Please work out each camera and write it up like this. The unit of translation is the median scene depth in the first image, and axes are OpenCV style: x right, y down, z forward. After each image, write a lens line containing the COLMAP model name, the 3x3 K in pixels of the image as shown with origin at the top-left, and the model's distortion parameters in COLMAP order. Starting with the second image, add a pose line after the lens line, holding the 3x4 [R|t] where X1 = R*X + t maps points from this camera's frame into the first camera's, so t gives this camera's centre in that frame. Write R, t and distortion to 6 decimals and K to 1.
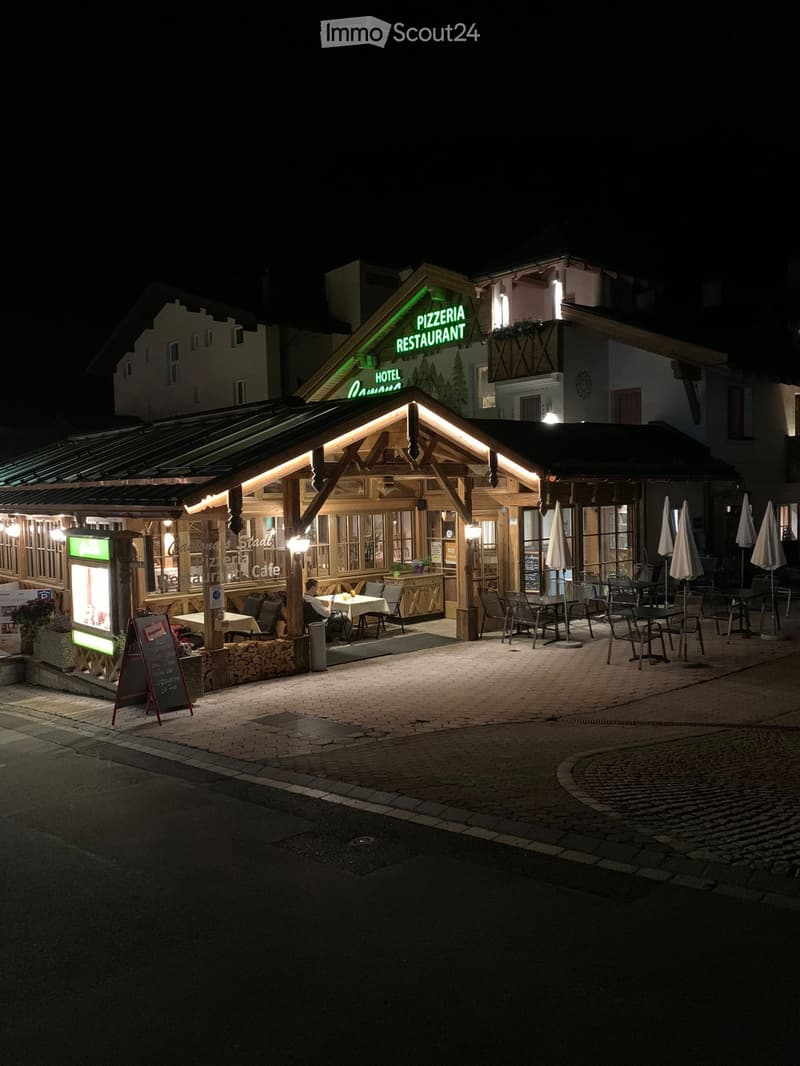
lens RADIAL K [[837.1, 0, 407.6], [0, 837.1, 525.9], [0, 0, 1]] dist [0.030957, -0.023685]
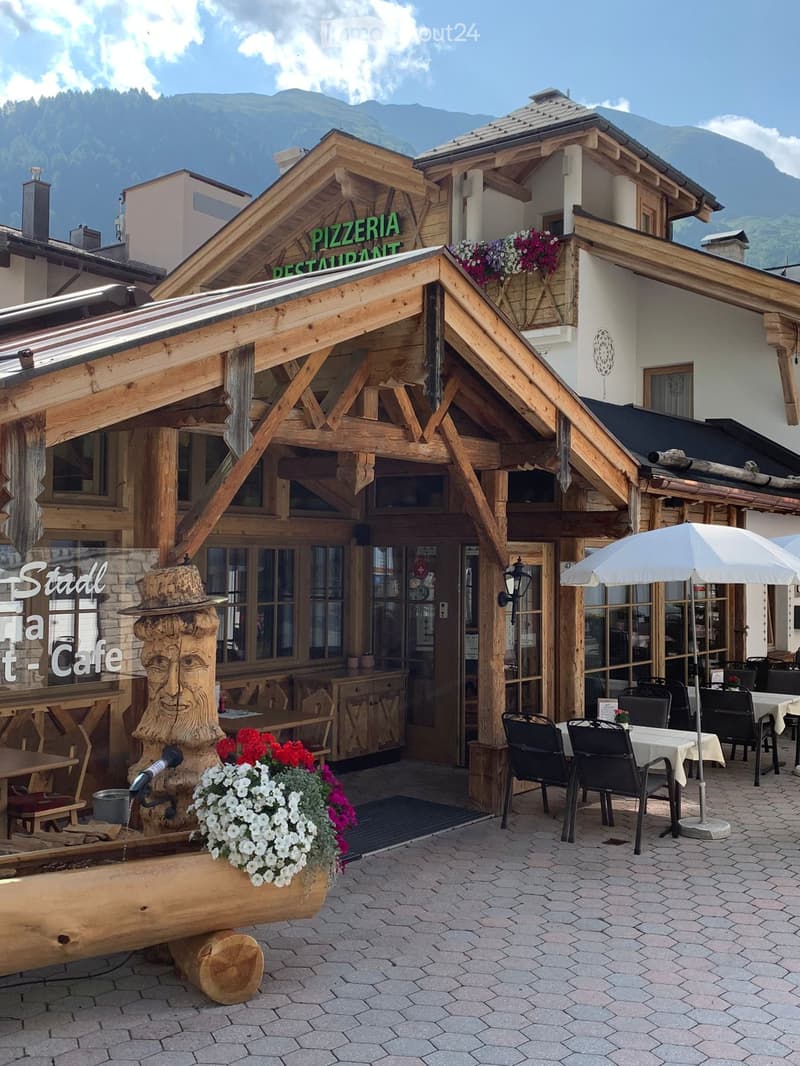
lens RADIAL K [[1096.1, 0, 394.3], [0, 1096.1, 525.6], [0, 0, 1]] dist [0.047386, 0.000000]
pose [[0.982360, 0.039617, 0.182757, -0.087748], [-0.026405, 0.996896, -0.074171, 0.018475], [-0.185128, 0.068037, 0.980356, 0.335252]]
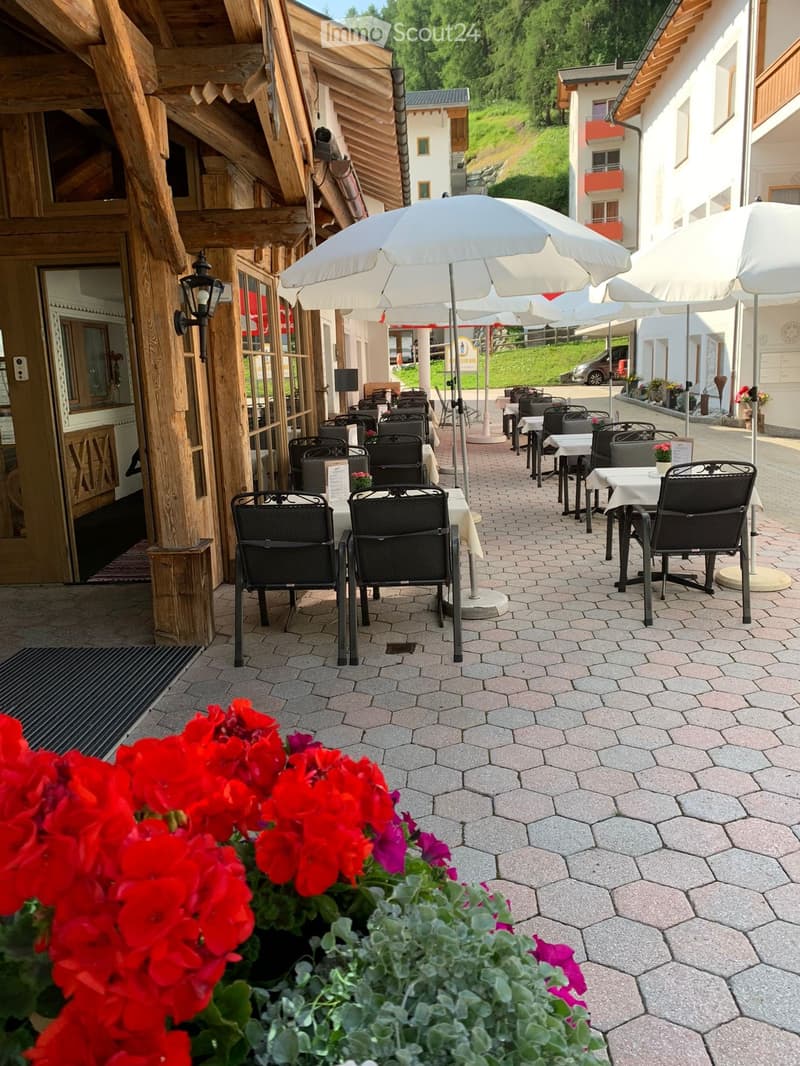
lens RADIAL K [[837.1, 0, 403.3], [0, 837.1, 534.5], [0, 0, 1]] dist [0.030957, -0.023685]
pose [[0.696136, -0.142567, 0.703611, -0.080501], [0.049371, 0.987270, 0.151196, 0.041858], [-0.716210, -0.070515, 0.694313, 0.616804]]
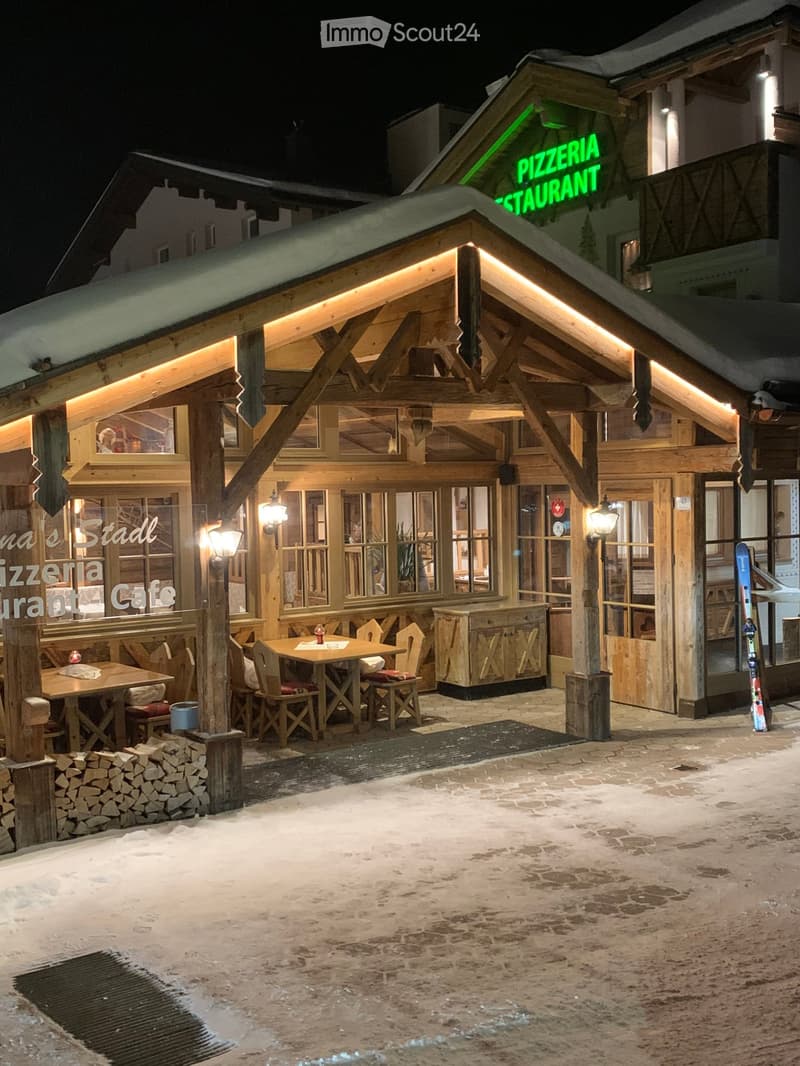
lens RADIAL K [[1158.0, 0, 398.4], [0, 1158.0, 537.2], [0, 0, 1]] dist [-0.004397, 0.000000]
pose [[0.993128, 0.007651, -0.116784, 0.033969], [-0.007024, 0.999959, 0.005776, 0.011049], [0.116824, -0.004916, 0.993141, 0.258983]]
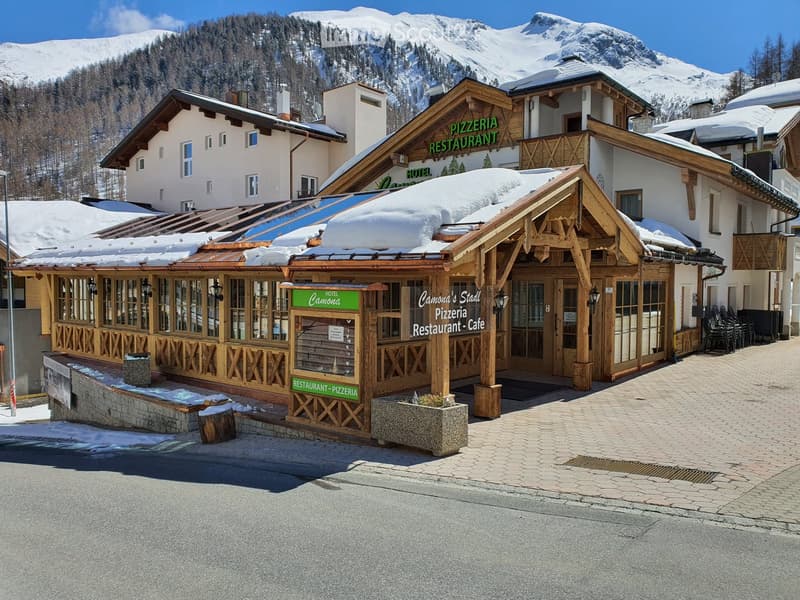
lens RADIAL K [[628.2, 0, 385.5], [0, 628.2, 313.0], [0, 0, 1]] dist [0.030957, -0.023685]
pose [[0.989721, 0.020235, 0.141573, -0.280124], [-0.021963, 0.999702, 0.010654, 0.022801], [-0.141315, -0.013654, 0.989871, 0.142832]]
